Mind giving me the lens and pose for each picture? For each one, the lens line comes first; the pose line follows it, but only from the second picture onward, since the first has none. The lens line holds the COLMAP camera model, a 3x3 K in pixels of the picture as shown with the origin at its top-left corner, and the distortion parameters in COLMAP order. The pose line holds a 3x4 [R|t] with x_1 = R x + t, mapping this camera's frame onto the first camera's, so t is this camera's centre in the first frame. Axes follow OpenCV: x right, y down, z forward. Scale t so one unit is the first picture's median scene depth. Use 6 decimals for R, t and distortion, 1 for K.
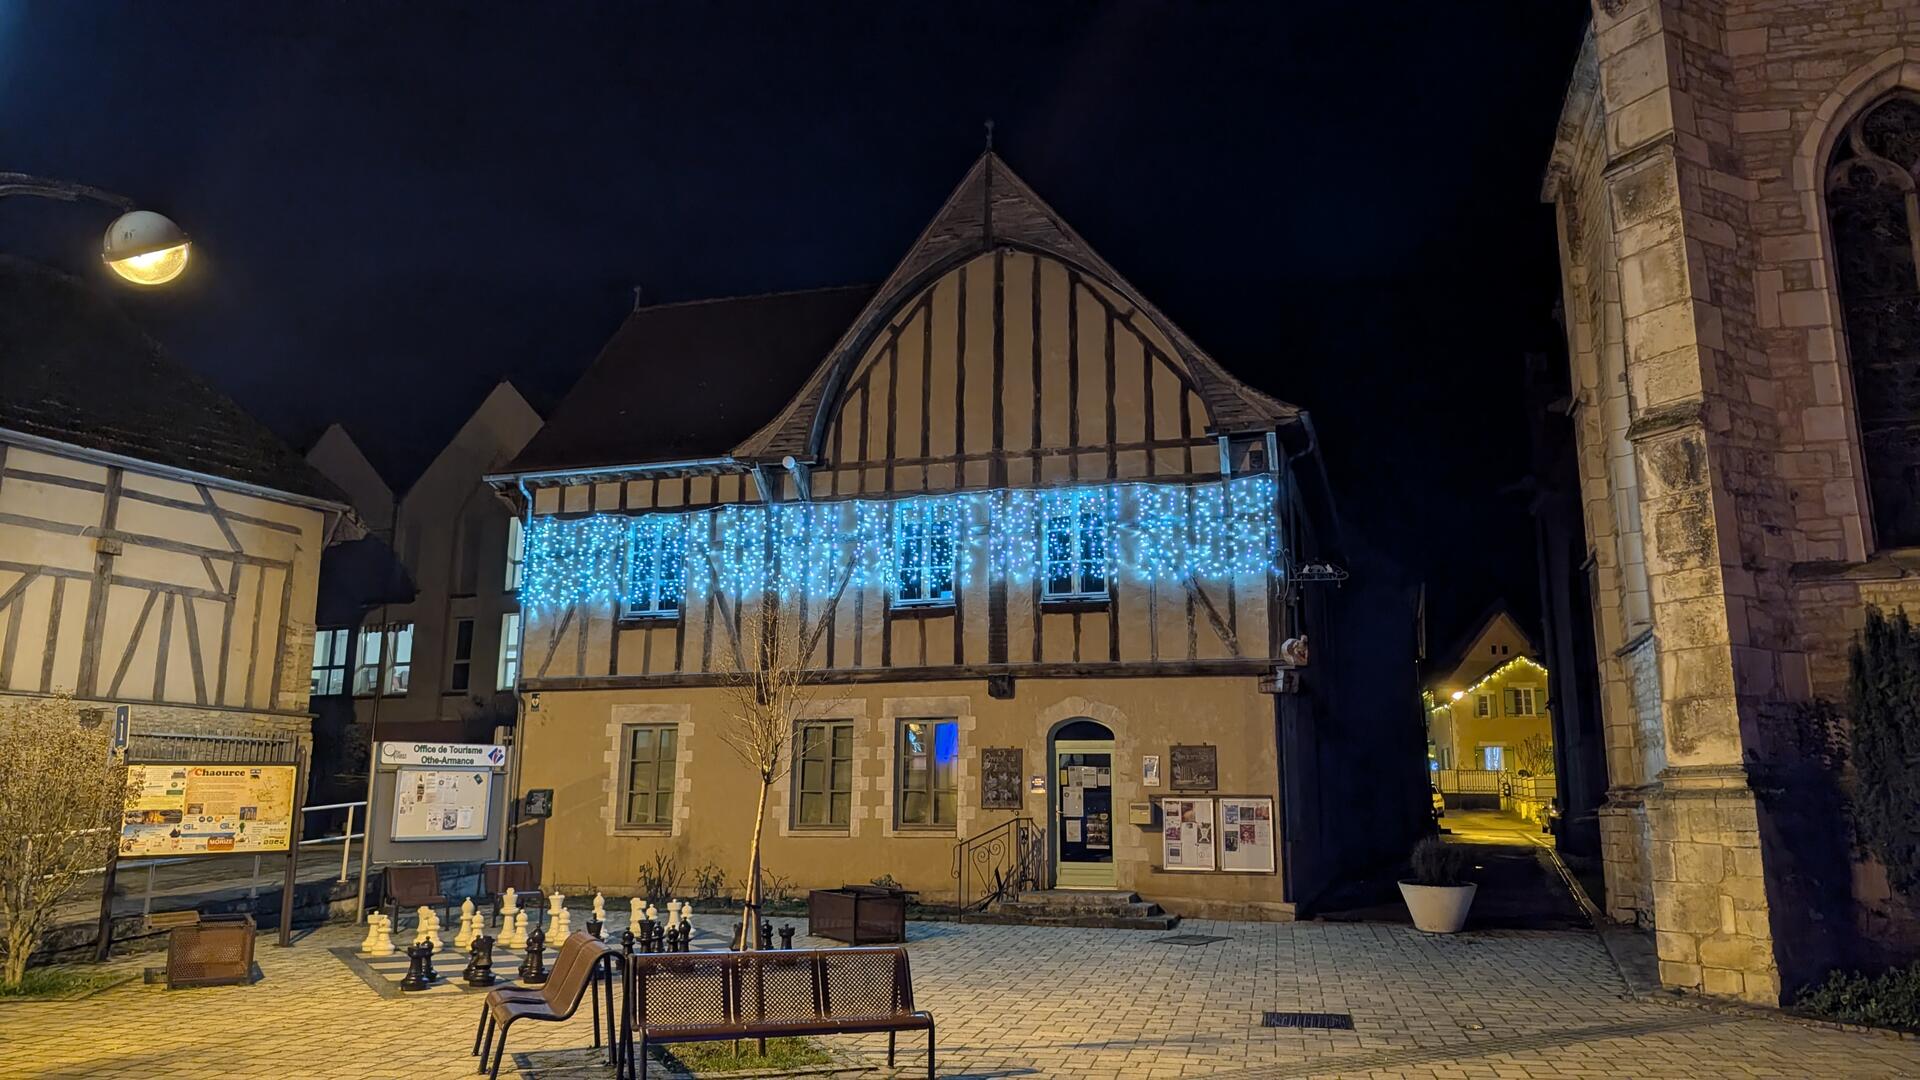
lens RADIAL K [[1388.6, 0, 970.1], [0, 1388.6, 505.2], [0, 0, 1]] dist [0.020323, -0.010405]
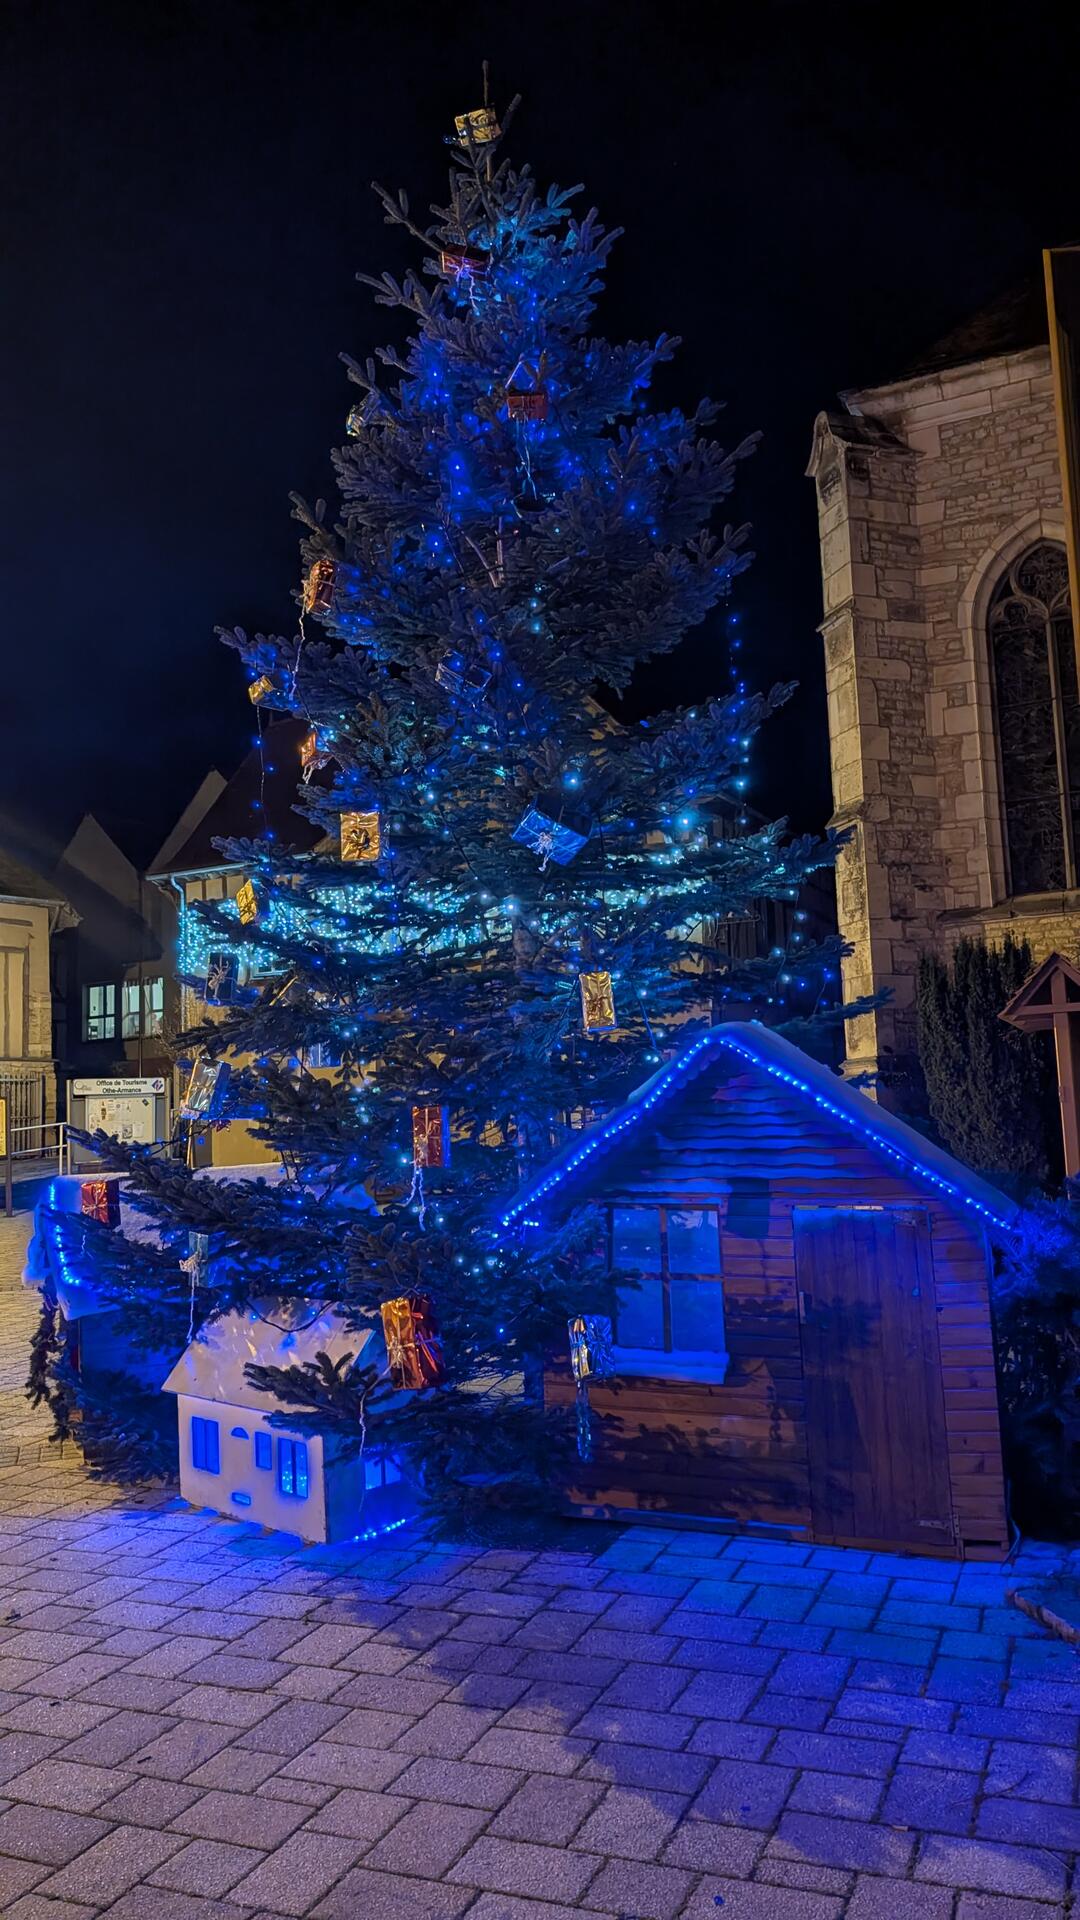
lens RADIAL K [[1388.6, 0, 538.4], [0, 1388.6, 961.2], [0, 0, 1]] dist [0.020323, -0.010405]
pose [[0.982902, -0.060368, -0.173951, 0.280369], [0.078624, 0.991872, 0.100042, -0.051303], [0.166498, -0.112008, 0.979660, -0.279179]]
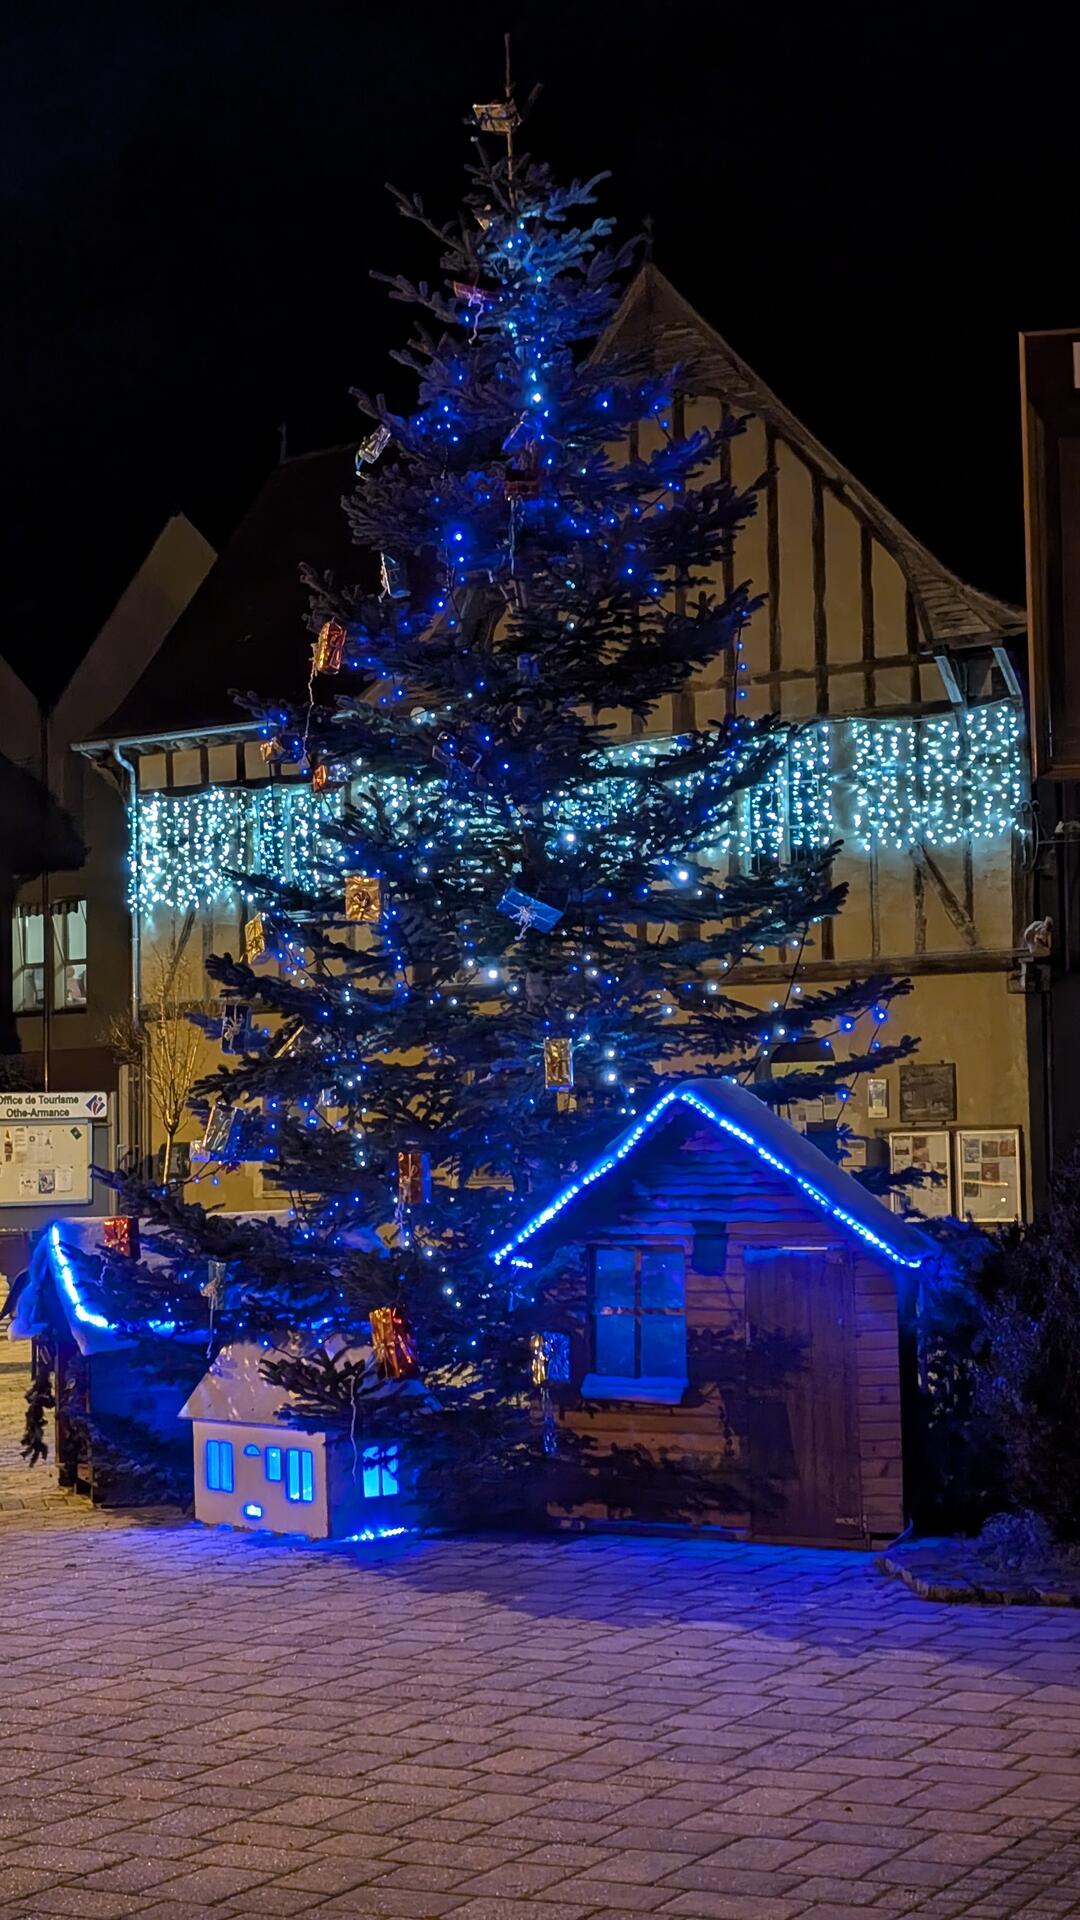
lens RADIAL K [[2991.9, 0, 537.4], [0, 2991.9, 971.3], [0, 0, 1]] dist [0.148602, 0.000000]
pose [[0.959164, -0.043626, -0.279466, 0.411406], [0.084816, 0.986928, 0.137035, -0.119868], [0.269835, -0.155142, 0.950326, -0.608241]]
